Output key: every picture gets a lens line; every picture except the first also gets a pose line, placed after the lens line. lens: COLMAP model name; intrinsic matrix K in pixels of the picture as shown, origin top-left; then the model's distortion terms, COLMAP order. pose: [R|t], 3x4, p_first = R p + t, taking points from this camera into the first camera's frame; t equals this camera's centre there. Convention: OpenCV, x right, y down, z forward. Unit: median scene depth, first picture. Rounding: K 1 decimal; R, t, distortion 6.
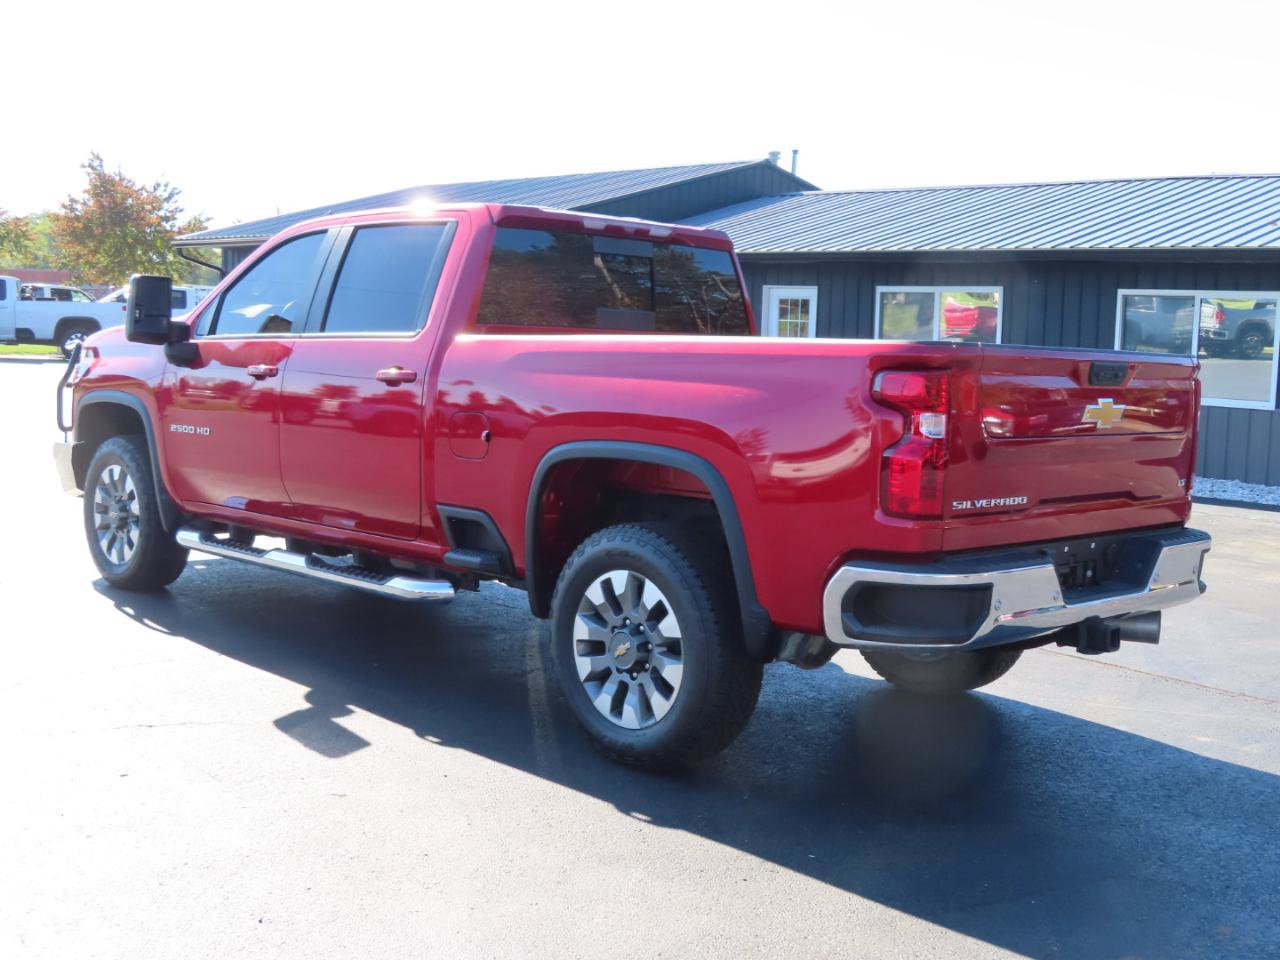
lens RADIAL K [[1415.4, 0, 665.9], [0, 1415.4, 469.8], [0, 0, 1]] dist [-0.033506, 0.000000]
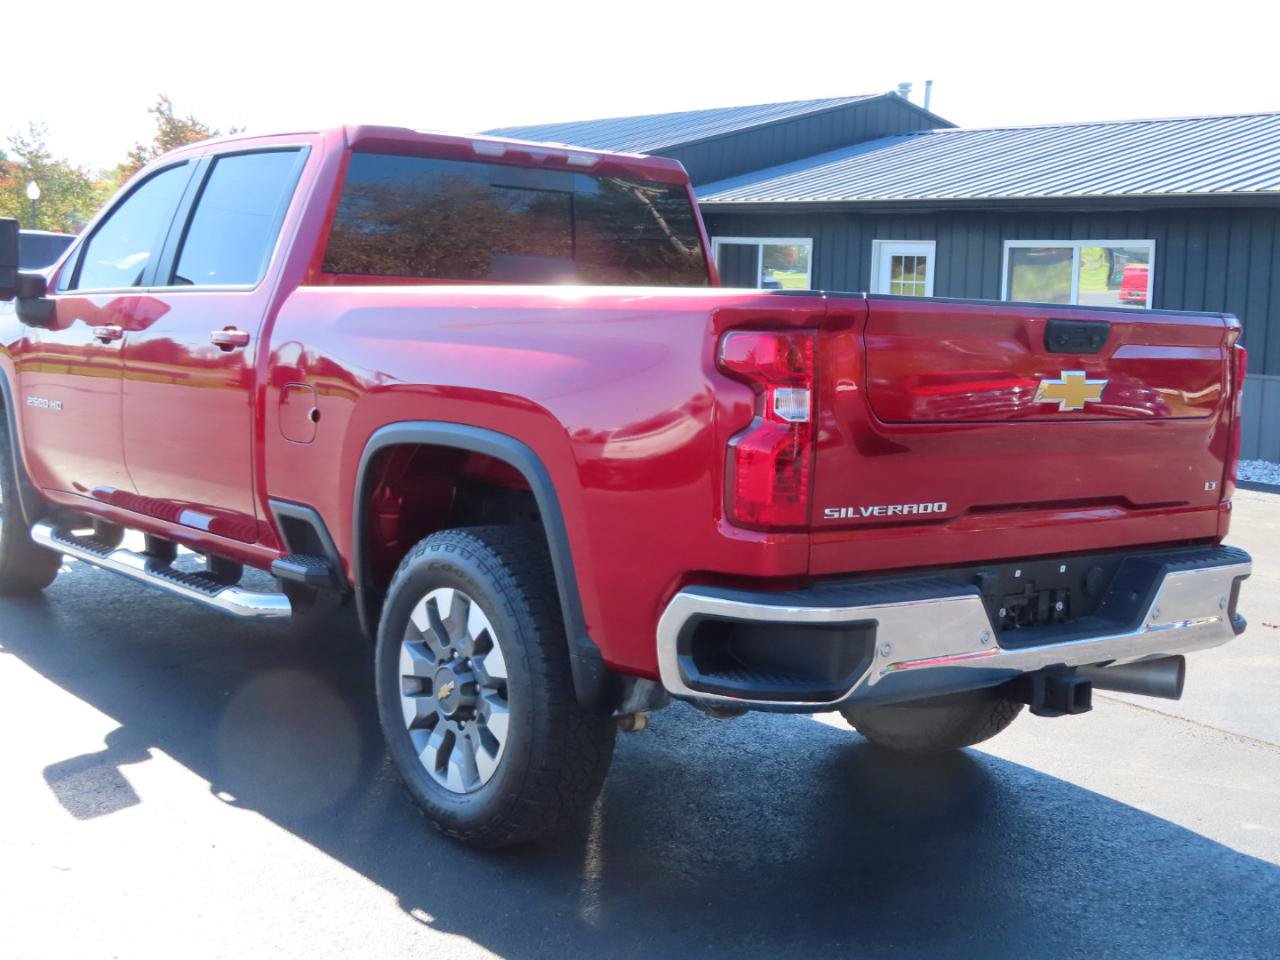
lens RADIAL K [[1620.3, 0, 646.8], [0, 1620.3, 472.6], [0, 0, 1]] dist [-0.007480, 0.000000]
pose [[0.995065, 0.013091, -0.098354, 0.157105], [-0.012072, 0.999867, 0.010951, -0.003456], [0.098484, -0.009710, 0.995091, 0.120848]]
